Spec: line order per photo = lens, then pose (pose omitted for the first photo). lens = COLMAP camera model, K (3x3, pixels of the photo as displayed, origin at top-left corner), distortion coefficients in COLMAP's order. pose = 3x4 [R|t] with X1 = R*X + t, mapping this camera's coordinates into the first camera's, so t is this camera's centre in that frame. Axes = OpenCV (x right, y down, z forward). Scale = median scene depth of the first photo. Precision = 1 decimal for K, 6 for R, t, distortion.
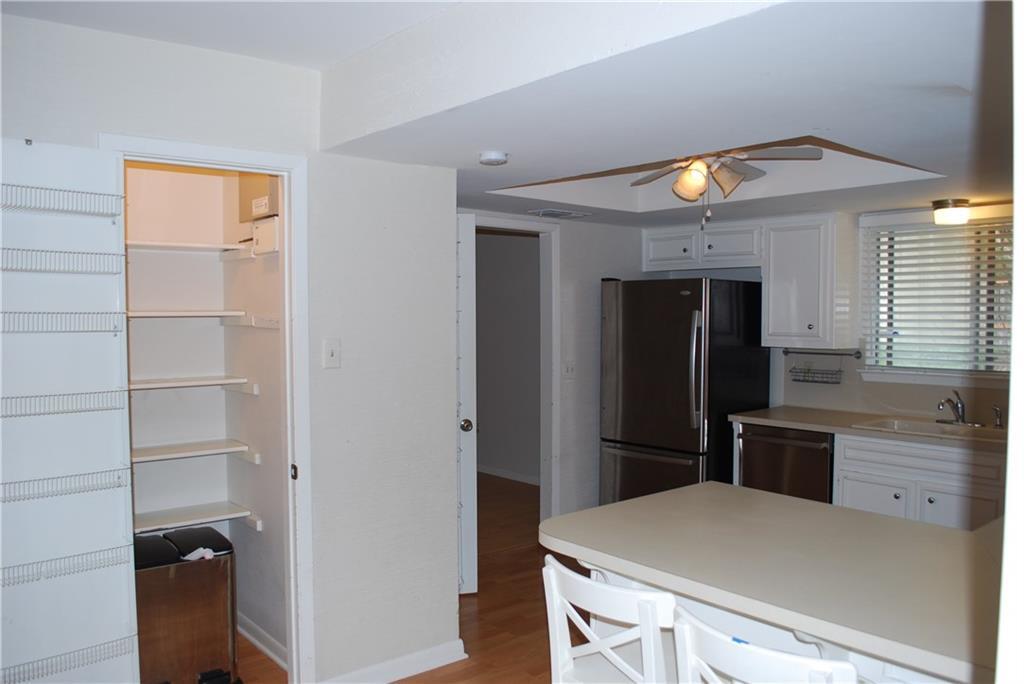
lens RADIAL K [[807.6, 0, 510.0], [0, 807.6, 342.8], [0, 0, 1]] dist [-0.081583, 0.013290]
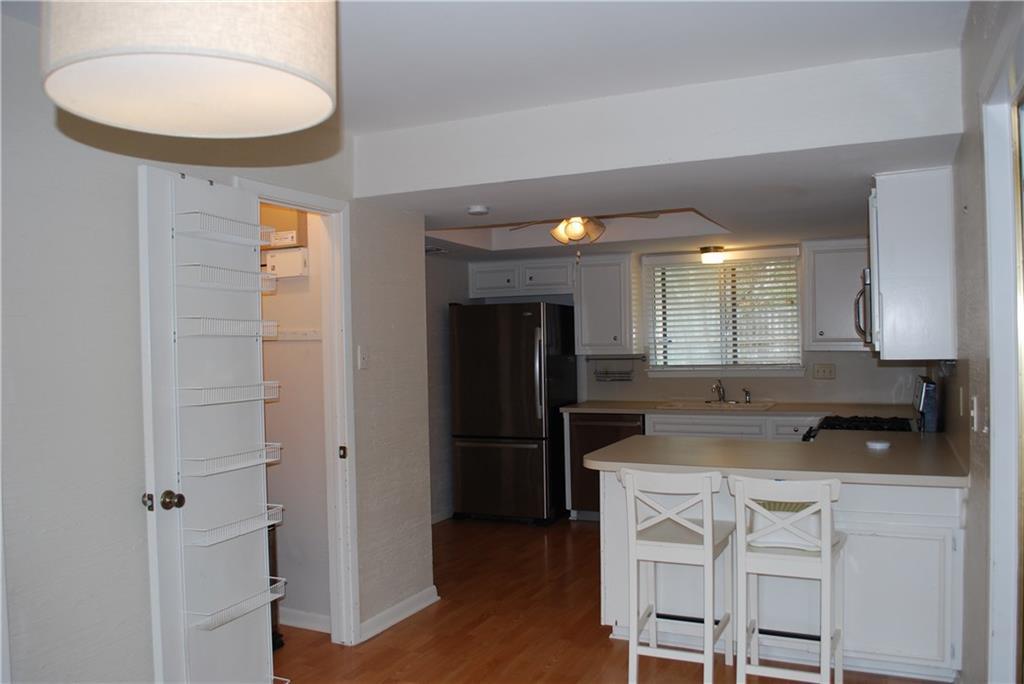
lens RADIAL K [[807.6, 0, 510.0], [0, 807.6, 342.8], [0, 0, 1]] dist [-0.081583, 0.013290]
pose [[0.908905, -0.020108, 0.416519, -0.347965], [0.037773, 0.998701, -0.034211, 0.027493], [-0.415290, 0.046828, 0.908483, -0.158280]]
